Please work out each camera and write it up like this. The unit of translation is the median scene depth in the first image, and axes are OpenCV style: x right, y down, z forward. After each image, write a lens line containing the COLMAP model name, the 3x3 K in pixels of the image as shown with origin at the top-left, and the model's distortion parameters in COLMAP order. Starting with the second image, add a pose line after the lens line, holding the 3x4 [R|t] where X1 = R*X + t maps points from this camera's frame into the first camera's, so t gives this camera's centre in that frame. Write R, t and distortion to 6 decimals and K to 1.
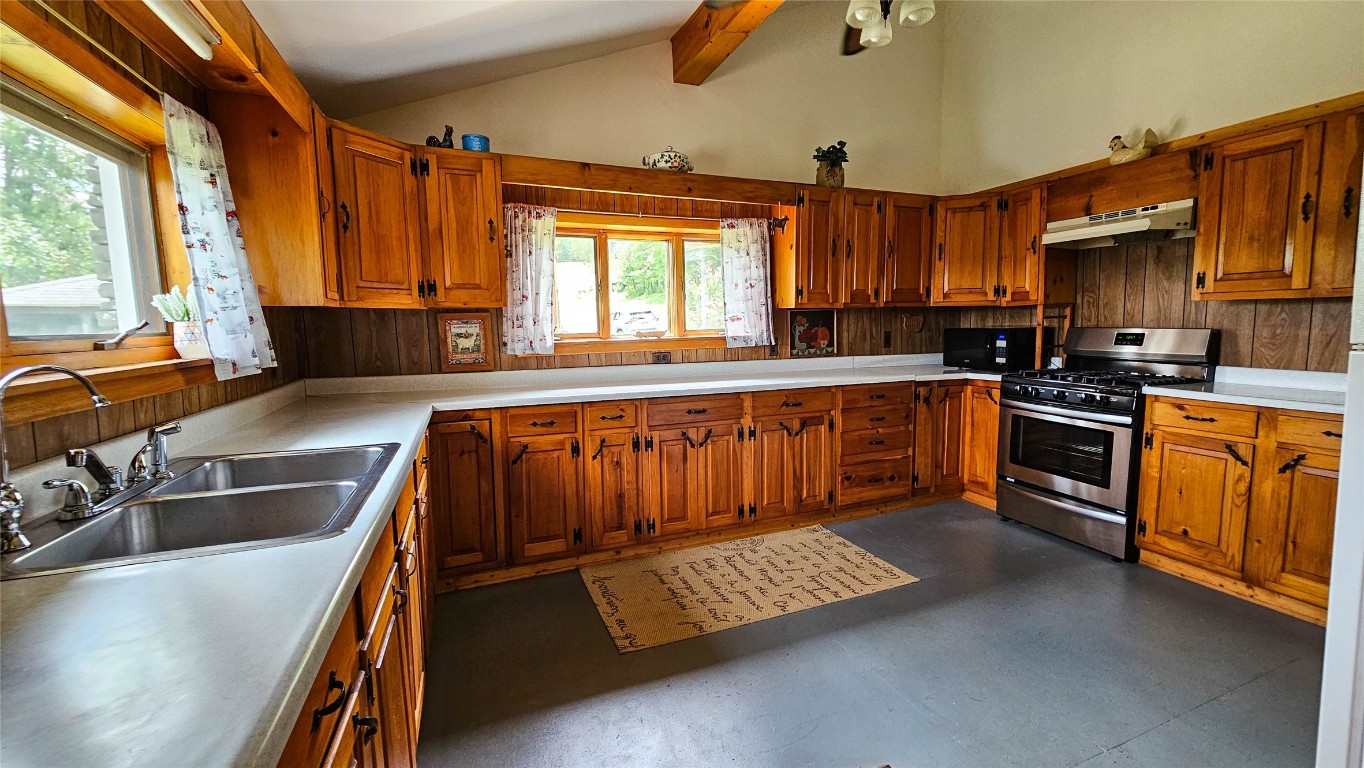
lens RADIAL K [[556.2, 0, 692.8], [0, 556.2, 379.7], [0, 0, 1]] dist [0.002059, 0.000026]
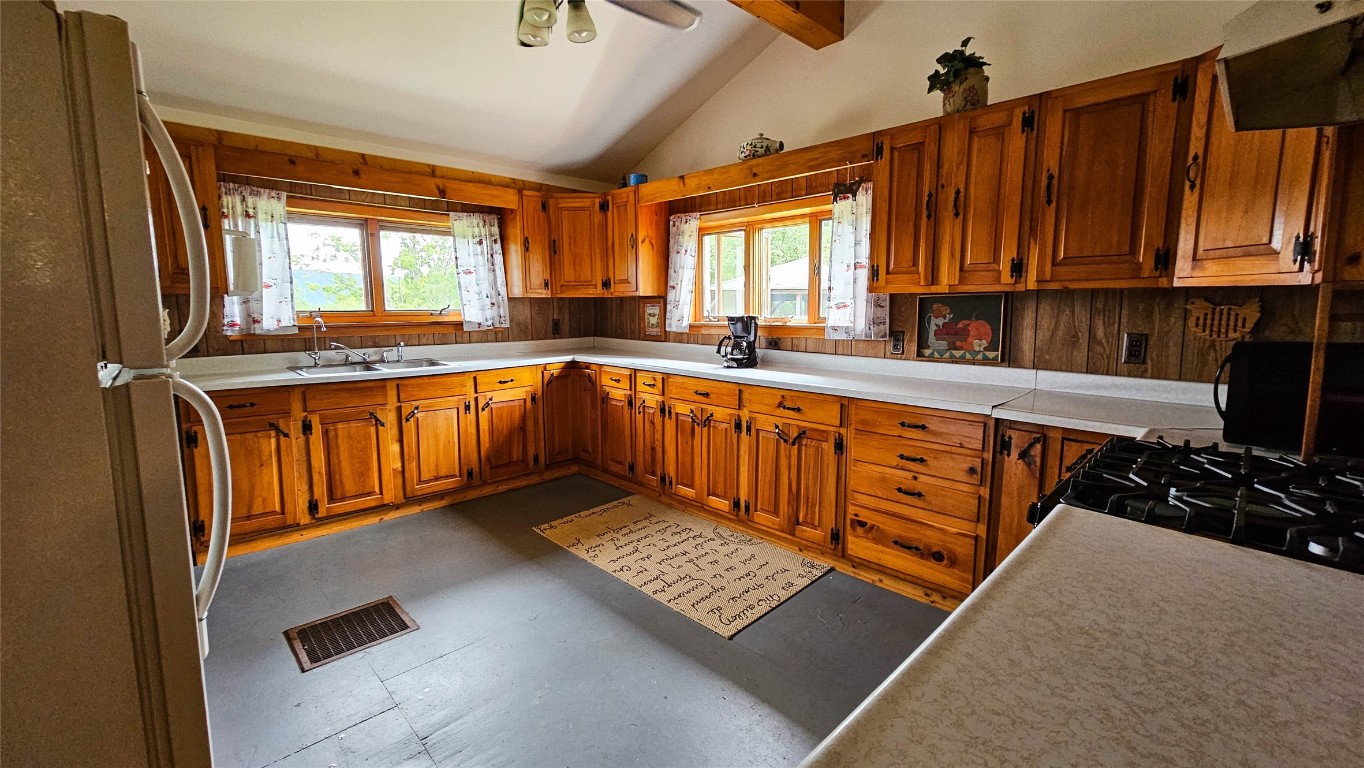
lens RADIAL K [[556.2, 0, 690.6], [0, 556.2, 377.1], [0, 0, 1]] dist [0.002059, 0.000026]
pose [[0.383486, 0.134969, -0.913631, 0.932992], [-0.099906, 0.989521, 0.104246, -0.079370], [0.918127, 0.051301, 0.392951, 0.536899]]
